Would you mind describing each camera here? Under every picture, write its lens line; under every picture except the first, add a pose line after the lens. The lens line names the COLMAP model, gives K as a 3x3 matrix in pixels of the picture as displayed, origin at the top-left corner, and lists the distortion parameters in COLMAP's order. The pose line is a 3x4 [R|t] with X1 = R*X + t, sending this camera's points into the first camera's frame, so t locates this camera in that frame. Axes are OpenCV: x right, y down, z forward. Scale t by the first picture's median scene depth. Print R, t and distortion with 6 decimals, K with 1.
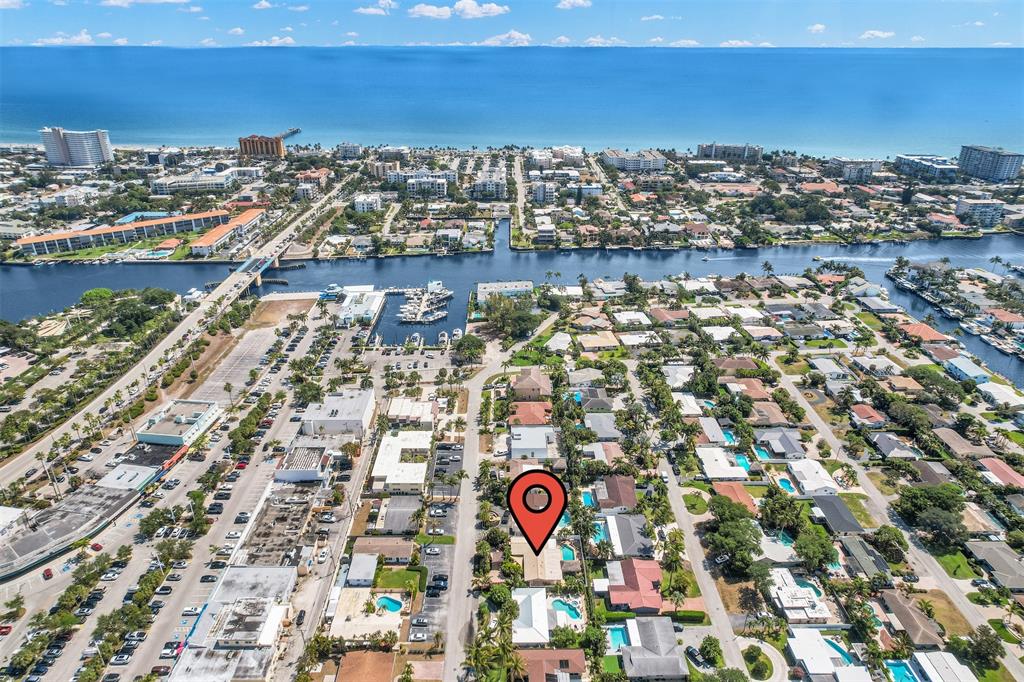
lens RADIAL K [[662.9, 0, 512.0], [0, 662.9, 341.0], [0, 0, 1]] dist [-0.084126, 0.080187]
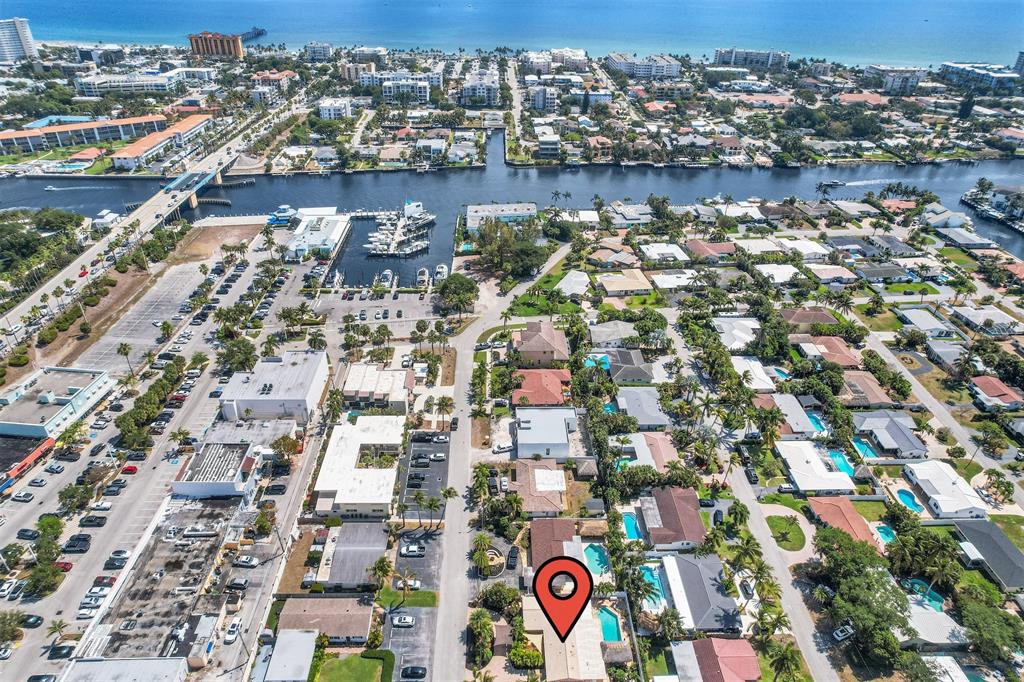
lens RADIAL K [[662.9, 0, 512.0], [0, 662.9, 341.0], [0, 0, 1]] dist [-0.084126, 0.080187]
pose [[0.999771, 0.004681, 0.020883, -0.015984], [-0.007005, 0.993612, 0.112630, -0.017591], [-0.020222, -0.112750, 0.993418, 0.225381]]
